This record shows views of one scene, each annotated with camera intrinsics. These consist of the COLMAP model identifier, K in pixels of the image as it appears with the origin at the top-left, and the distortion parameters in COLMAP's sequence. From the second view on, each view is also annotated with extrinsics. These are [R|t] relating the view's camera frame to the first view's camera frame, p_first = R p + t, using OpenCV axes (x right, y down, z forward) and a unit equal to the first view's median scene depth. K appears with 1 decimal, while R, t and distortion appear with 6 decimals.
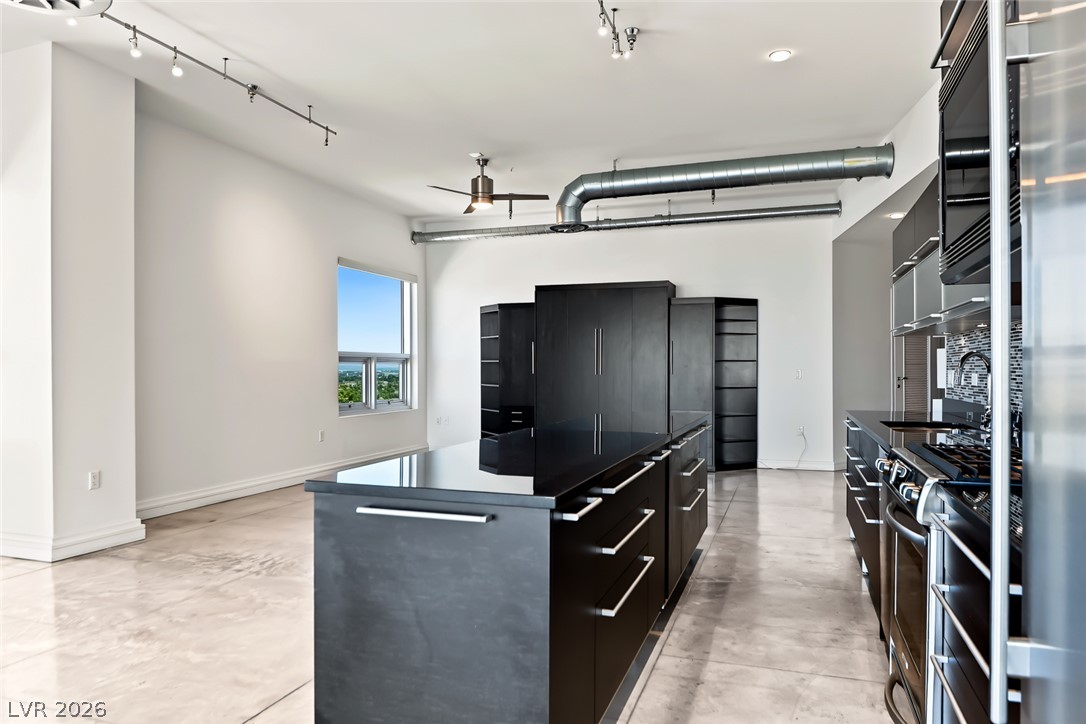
lens RADIAL K [[725.0, 0, 546.3], [0, 725.0, 374.0], [0, 0, 1]] dist [-0.001095, -0.001944]
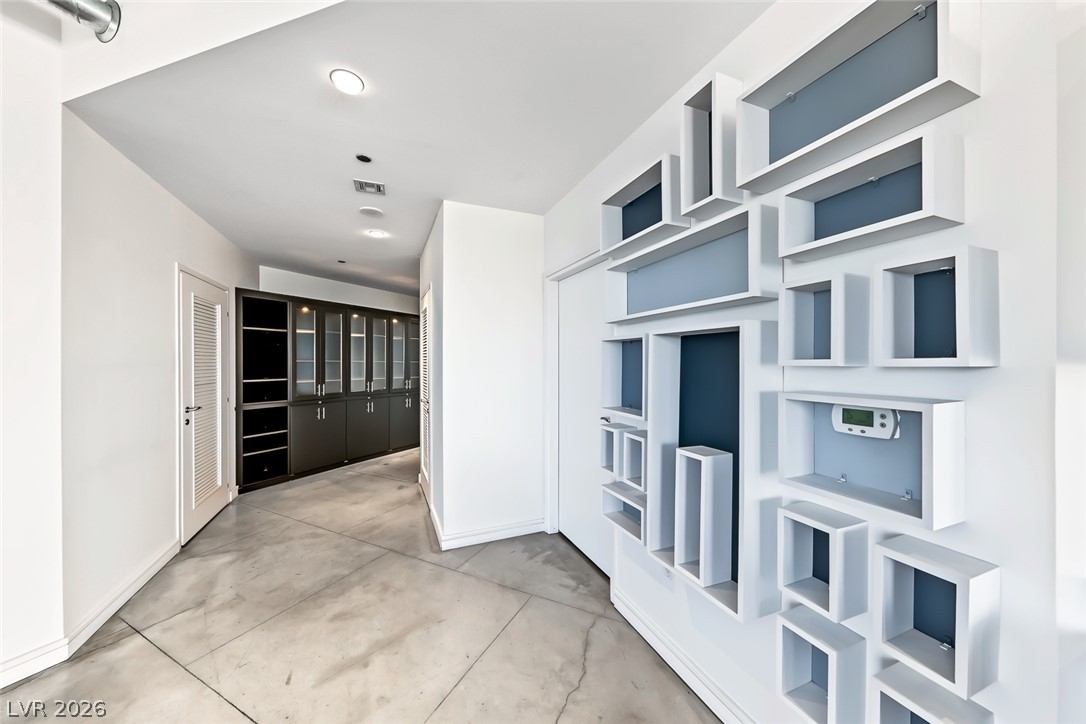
lens RADIAL K [[382.4, 0, 535.4], [0, 382.4, 365.0], [0, 0, 1]] dist [-0.000231, 0.000025]
pose [[0.144790, -0.000183, 0.989462, 0.224943], [0.008052, 0.999967, -0.000994, -0.033475], [-0.989430, 0.008111, 0.144787, 0.728760]]
